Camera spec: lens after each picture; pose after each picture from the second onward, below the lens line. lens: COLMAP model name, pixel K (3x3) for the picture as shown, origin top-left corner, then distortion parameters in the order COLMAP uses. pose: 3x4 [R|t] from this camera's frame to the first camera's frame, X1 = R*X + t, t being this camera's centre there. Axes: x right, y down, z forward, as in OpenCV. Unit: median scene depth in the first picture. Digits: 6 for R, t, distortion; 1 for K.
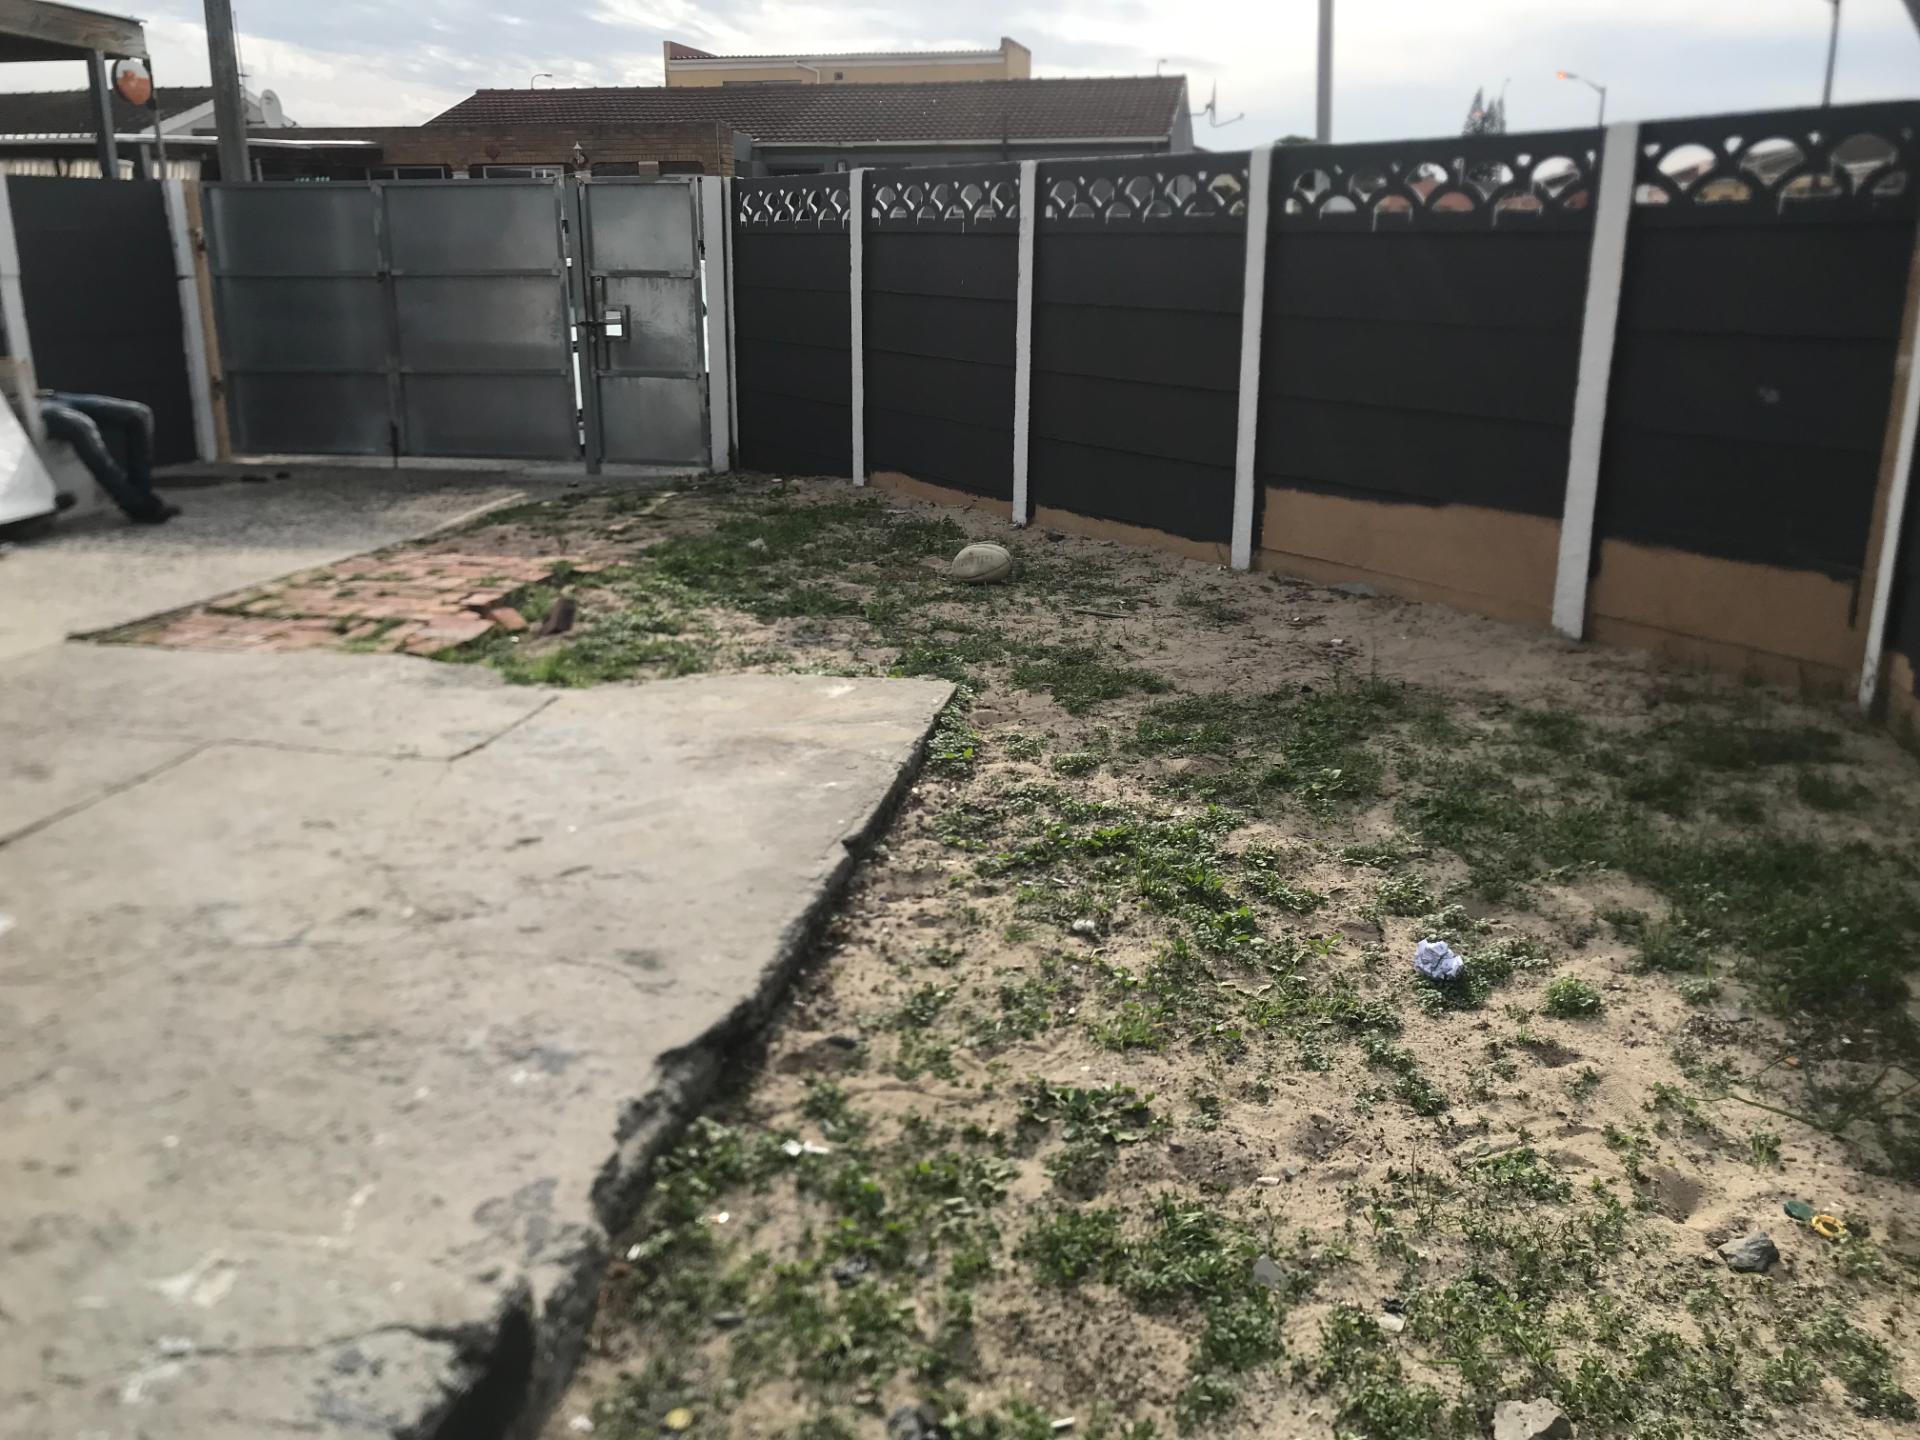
lens RADIAL K [[1583.5, 0, 957.9], [0, 1583.5, 716.7], [0, 0, 1]] dist [0.001852, -0.000027]
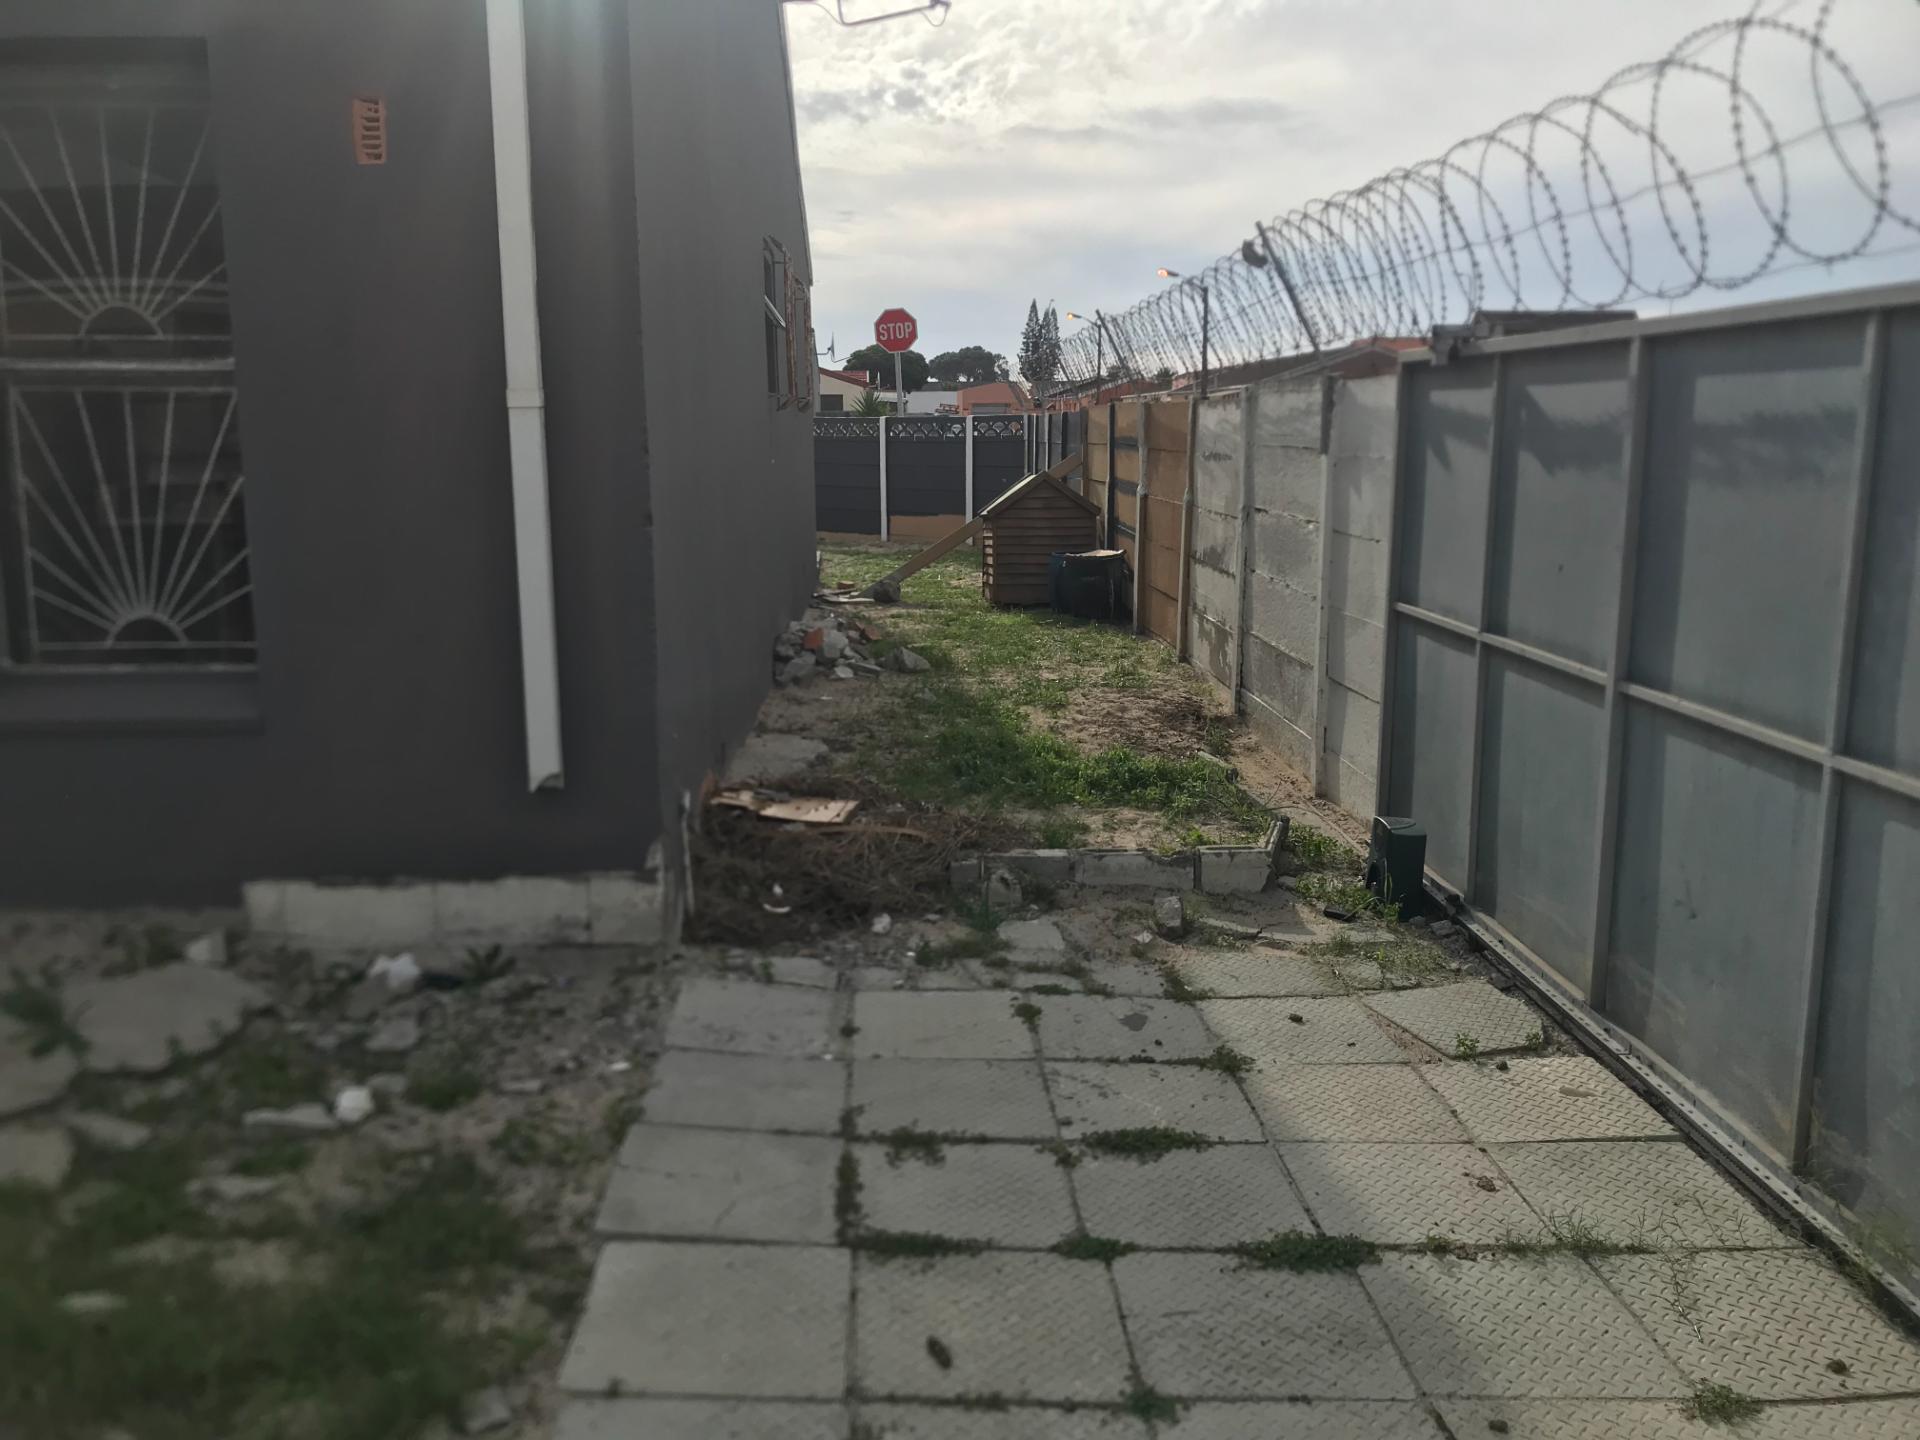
lens RADIAL K [[1583.5, 0, 957.7], [0, 1583.5, 720.2], [0, 0, 1]] dist [0.001852, -0.000027]
pose [[0.970325, -0.043224, 0.237909, -0.466024], [0.068698, 0.992629, -0.099844, 0.607182], [-0.231839, 0.113225, 0.966142, -2.140641]]
